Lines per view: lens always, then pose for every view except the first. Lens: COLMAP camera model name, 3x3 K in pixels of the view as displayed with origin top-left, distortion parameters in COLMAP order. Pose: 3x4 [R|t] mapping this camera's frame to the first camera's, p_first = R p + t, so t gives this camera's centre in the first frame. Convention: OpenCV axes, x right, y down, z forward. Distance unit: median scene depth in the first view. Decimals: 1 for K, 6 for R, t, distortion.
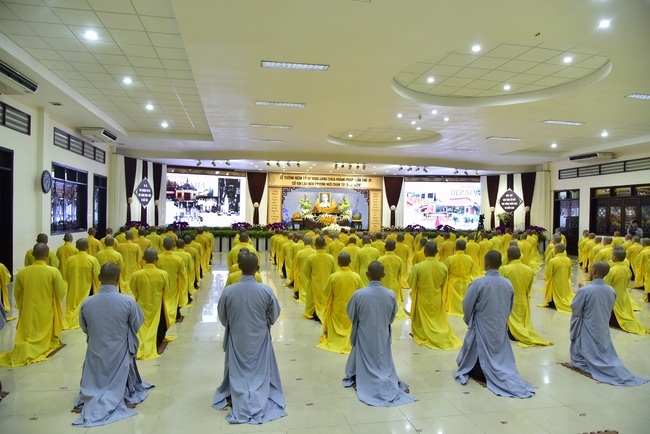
lens RADIAL K [[442.0, 0, 325.0], [0, 442.0, 217.0], [0, 0, 1]] dist [-0.033241, 0.005559]
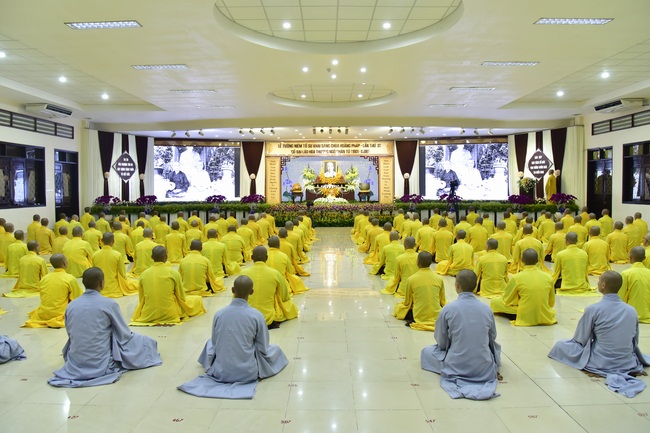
lens RADIAL K [[479.6, 0, 324.2], [0, 479.6, 199.1], [0, 0, 1]] dist [-0.034652, 0.004691]
pose [[0.978911, -0.015772, -0.203676, 0.206824], [0.019577, 0.999669, 0.016679, 0.007015], [0.203346, -0.020315, 0.978896, 0.035135]]
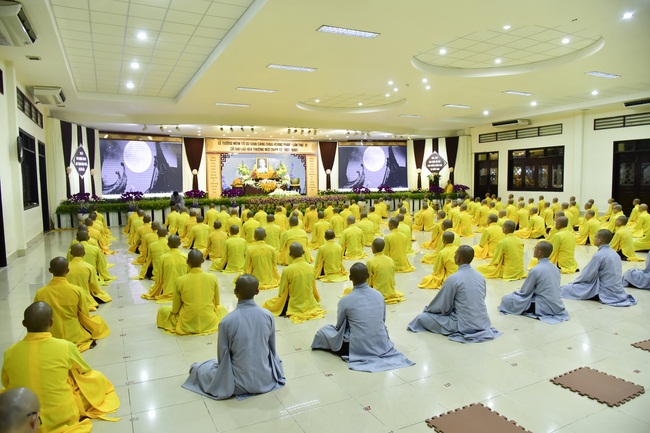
lens RADIAL K [[442.0, 0, 325.0], [0, 442.0, 216.5], [0, 0, 1]] dist [-0.033241, 0.005559]
pose [[0.963517, -0.050131, 0.262909, -0.144997], [0.029885, 0.996311, 0.080450, 0.000249], [-0.265972, -0.069658, 0.961461, -0.000098]]
